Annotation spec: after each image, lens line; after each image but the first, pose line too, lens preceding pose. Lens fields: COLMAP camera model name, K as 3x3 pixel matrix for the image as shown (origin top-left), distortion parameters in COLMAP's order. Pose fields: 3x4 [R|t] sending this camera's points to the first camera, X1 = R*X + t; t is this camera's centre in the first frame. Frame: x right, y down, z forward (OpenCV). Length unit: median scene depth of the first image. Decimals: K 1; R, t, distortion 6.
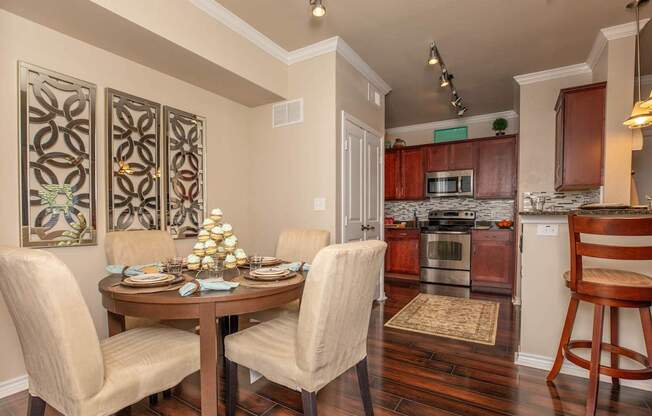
lens RADIAL K [[310.0, 0, 326.0], [0, 310.0, 208.0], [0, 0, 1]] dist [-0.000499, -0.000169]
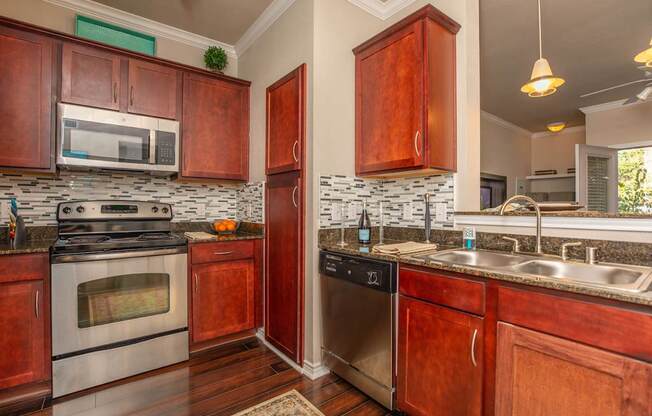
lens RADIAL K [[310.0, 0, 326.0], [0, 310.0, 208.0], [0, 0, 1]] dist [-0.000499, -0.000169]
pose [[0.348708, -0.001445, 0.937230, 0.076520], [-0.026874, 0.999572, 0.011540, 0.004126], [-0.936846, -0.029211, 0.348520, 0.573669]]
